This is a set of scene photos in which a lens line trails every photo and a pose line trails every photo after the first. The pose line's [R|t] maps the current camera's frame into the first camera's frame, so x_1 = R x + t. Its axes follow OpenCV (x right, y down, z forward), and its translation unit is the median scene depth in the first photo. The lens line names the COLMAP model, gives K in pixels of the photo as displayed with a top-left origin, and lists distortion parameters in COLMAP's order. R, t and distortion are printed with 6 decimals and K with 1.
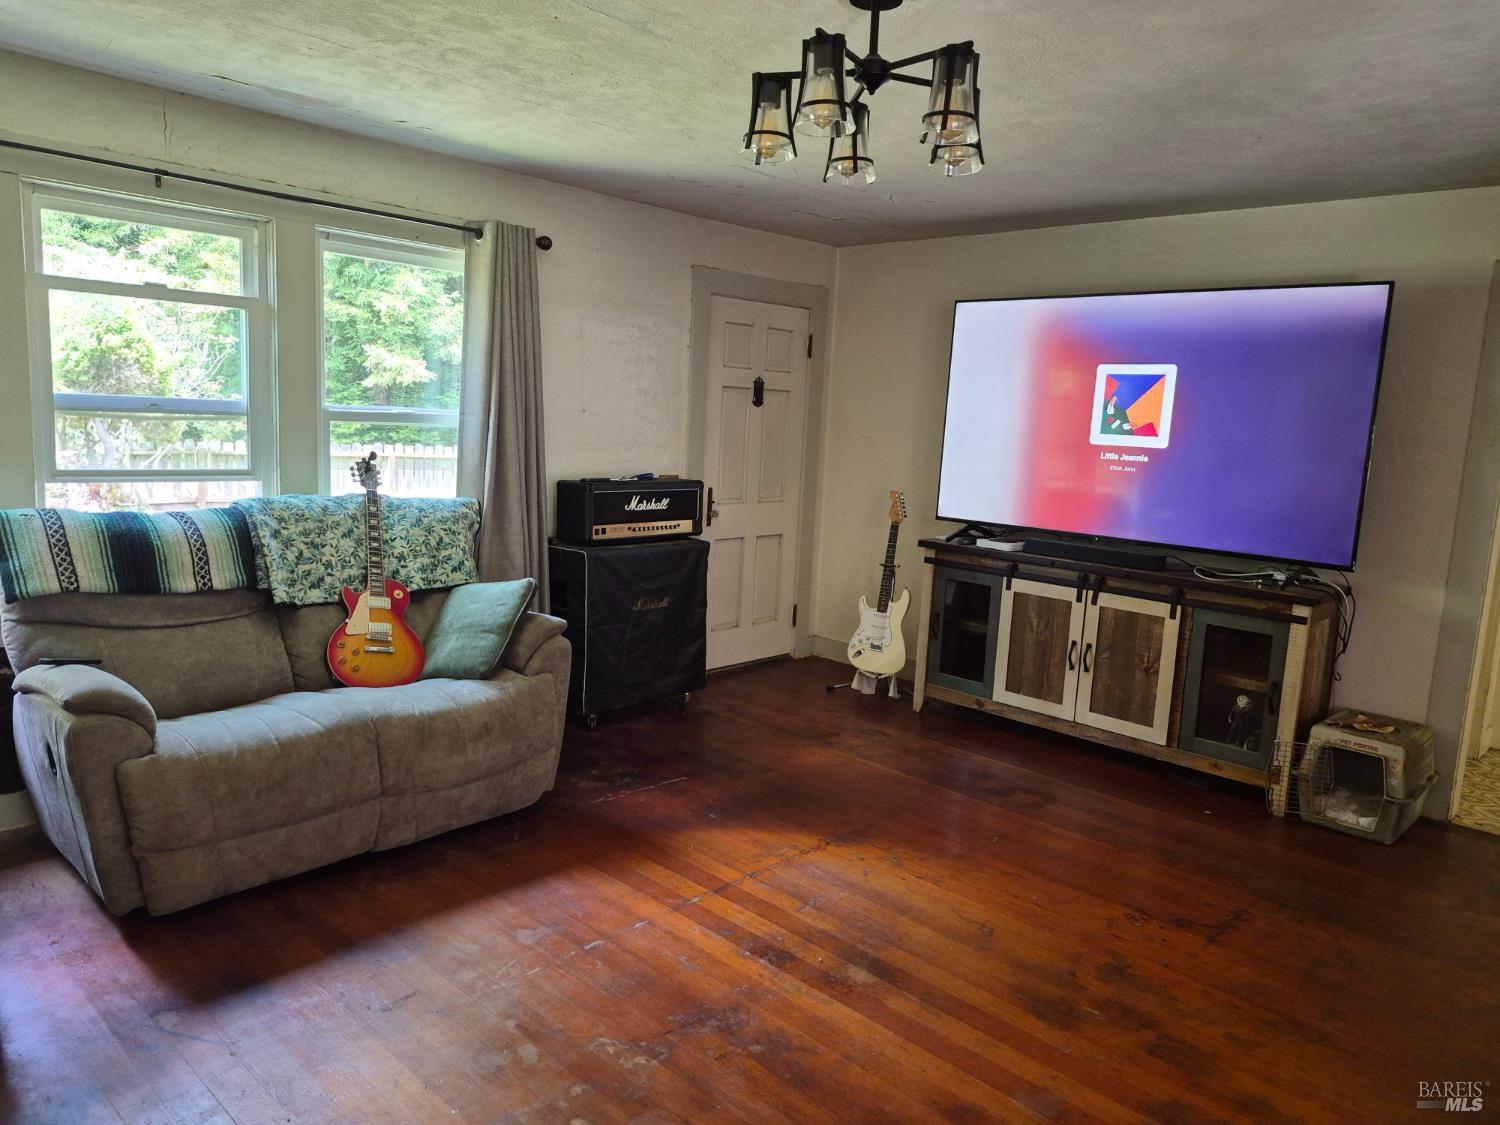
lens RADIAL K [[1005.2, 0, 755.6], [0, 1005.2, 554.4], [0, 0, 1]] dist [0.028912, -0.059918]
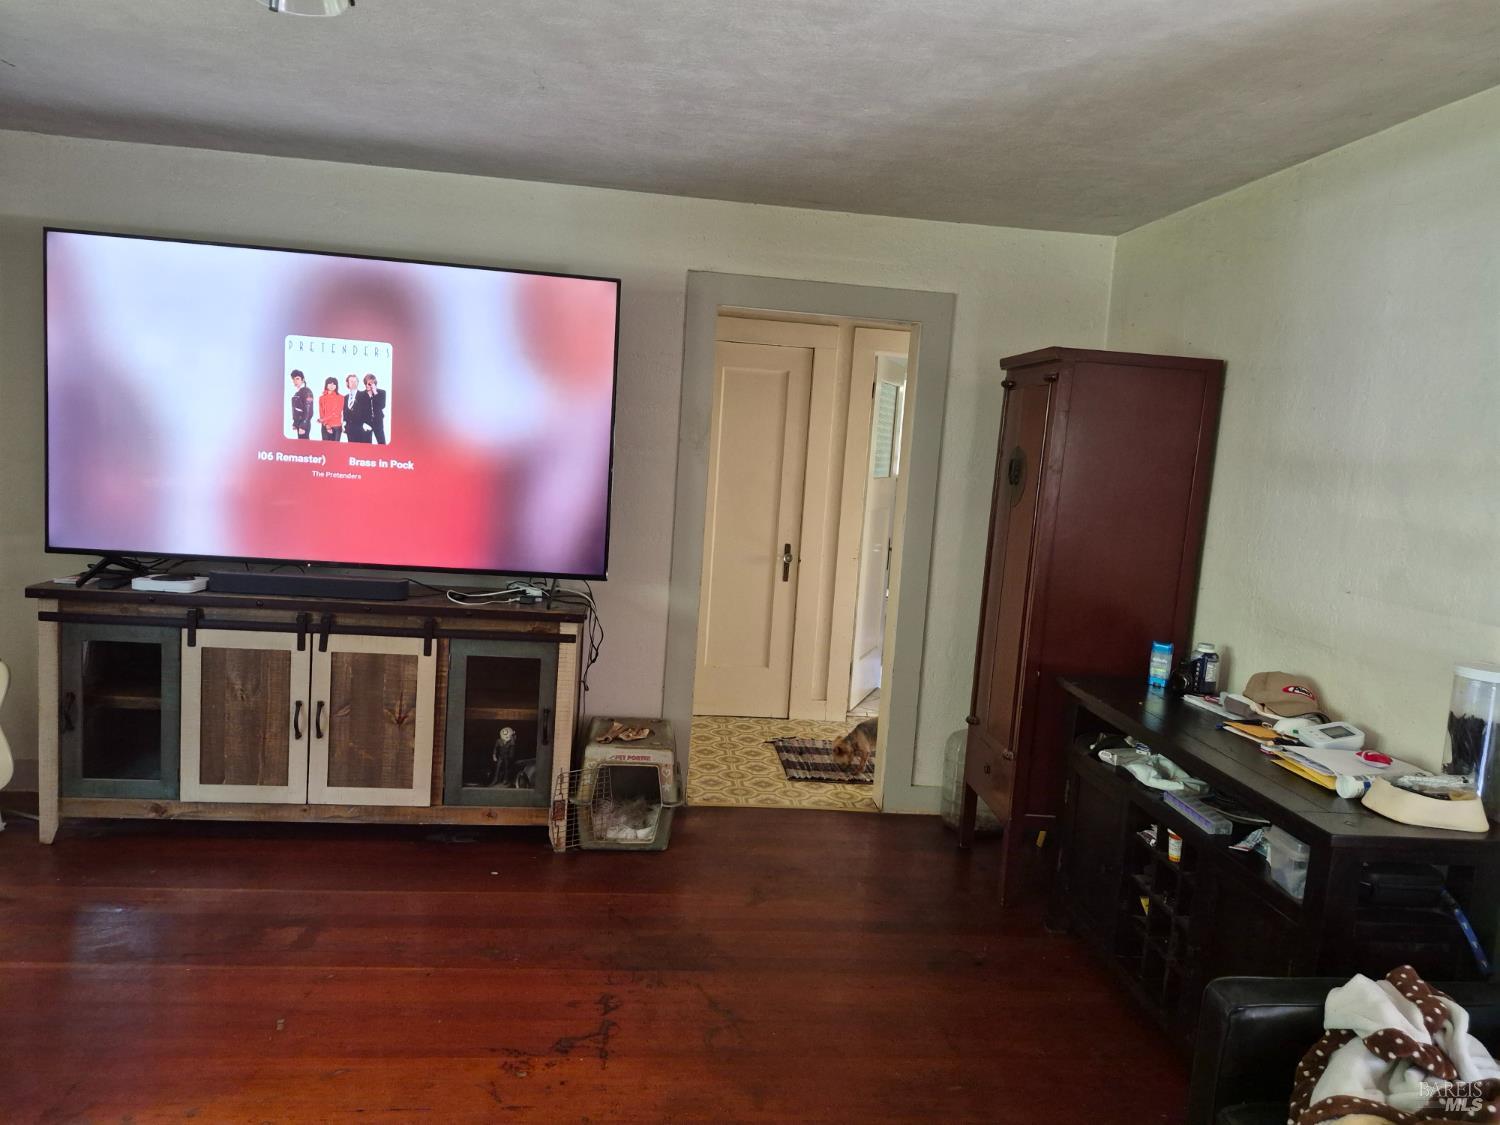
lens RADIAL K [[1005.2, 0, 755.6], [0, 1005.2, 554.4], [0, 0, 1]] dist [0.028912, -0.059918]
pose [[0.624297, -0.090044, 0.775980, -0.054938], [0.070187, 0.995783, 0.059082, -0.048324], [-0.778027, 0.017579, 0.627984, 0.255623]]
